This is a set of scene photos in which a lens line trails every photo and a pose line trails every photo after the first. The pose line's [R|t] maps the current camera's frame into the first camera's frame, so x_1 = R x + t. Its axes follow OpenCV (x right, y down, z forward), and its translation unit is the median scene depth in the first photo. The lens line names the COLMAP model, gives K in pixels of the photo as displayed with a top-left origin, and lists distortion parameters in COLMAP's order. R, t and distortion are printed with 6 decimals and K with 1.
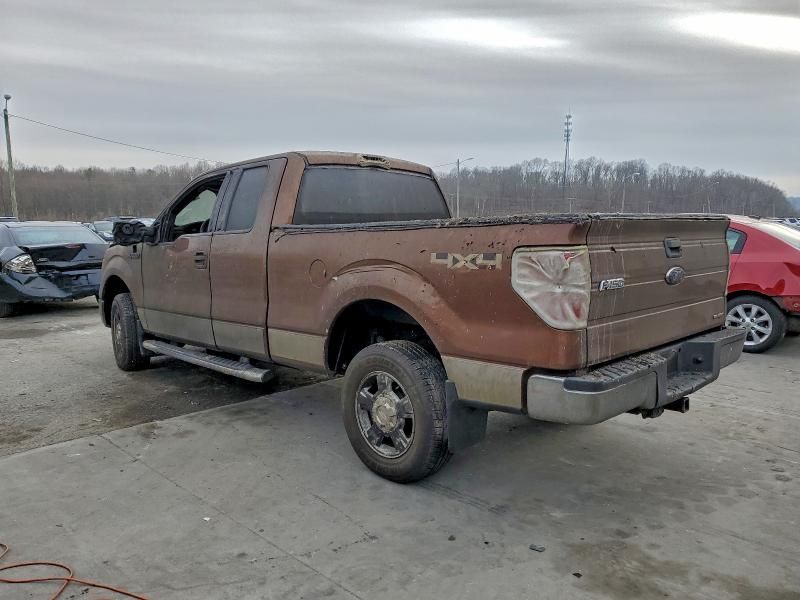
lens RADIAL K [[638.0, 0, 395.9], [0, 638.0, 301.7], [0, 0, 1]] dist [0.025900, -0.000581]
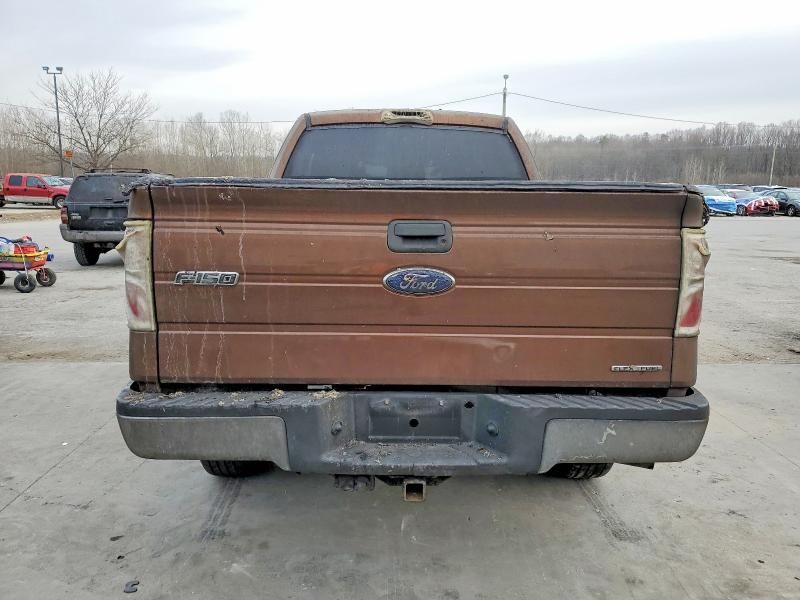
lens RADIAL K [[638.0, 0, 403.5], [0, 638.0, 300.8], [0, 0, 1]] dist [0.025900, -0.000581]
pose [[0.719863, 0.134911, -0.680879, 0.788624], [-0.100927, 0.990849, 0.089624, -0.071066], [0.686739, 0.004202, 0.726892, 0.509382]]
